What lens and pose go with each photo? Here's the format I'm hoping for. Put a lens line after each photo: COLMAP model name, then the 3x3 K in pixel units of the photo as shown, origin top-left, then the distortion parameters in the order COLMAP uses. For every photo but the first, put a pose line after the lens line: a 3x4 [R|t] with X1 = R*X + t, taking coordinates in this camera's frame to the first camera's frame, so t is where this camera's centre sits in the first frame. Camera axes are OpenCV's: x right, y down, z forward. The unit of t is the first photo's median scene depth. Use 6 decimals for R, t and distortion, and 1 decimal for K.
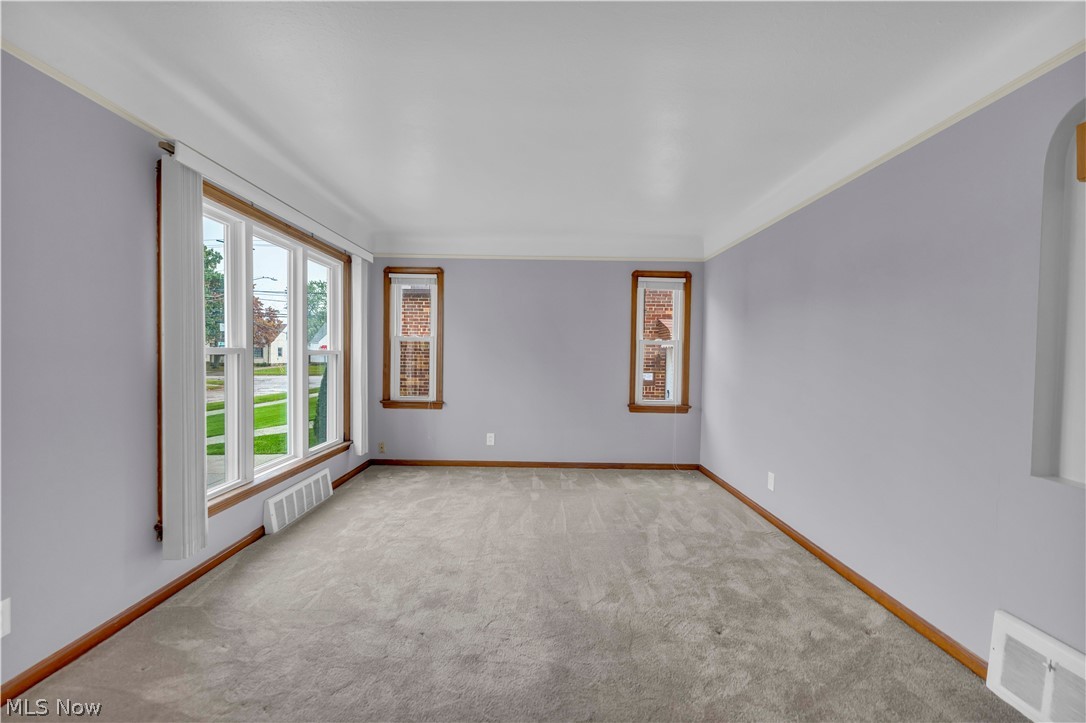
lens RADIAL K [[453.0, 0, 539.2], [0, 453.0, 362.6], [0, 0, 1]] dist [0.000229, 0.000482]
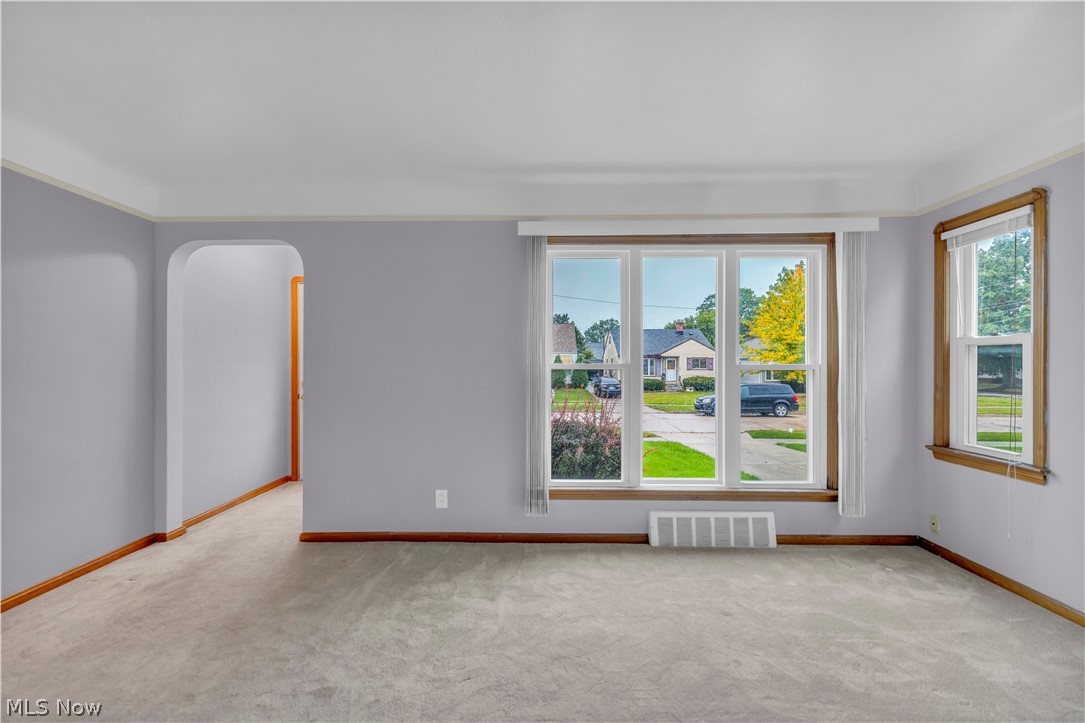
lens RADIAL K [[442.1, 0, 538.3], [0, 442.1, 365.0], [0, 0, 1]] dist [-0.001125, -0.000408]
pose [[-0.020455, -0.016962, -0.999647, 0.257823], [-0.024652, 0.999561, -0.016456, -0.001233], [0.999487, 0.024307, -0.020864, 0.486818]]
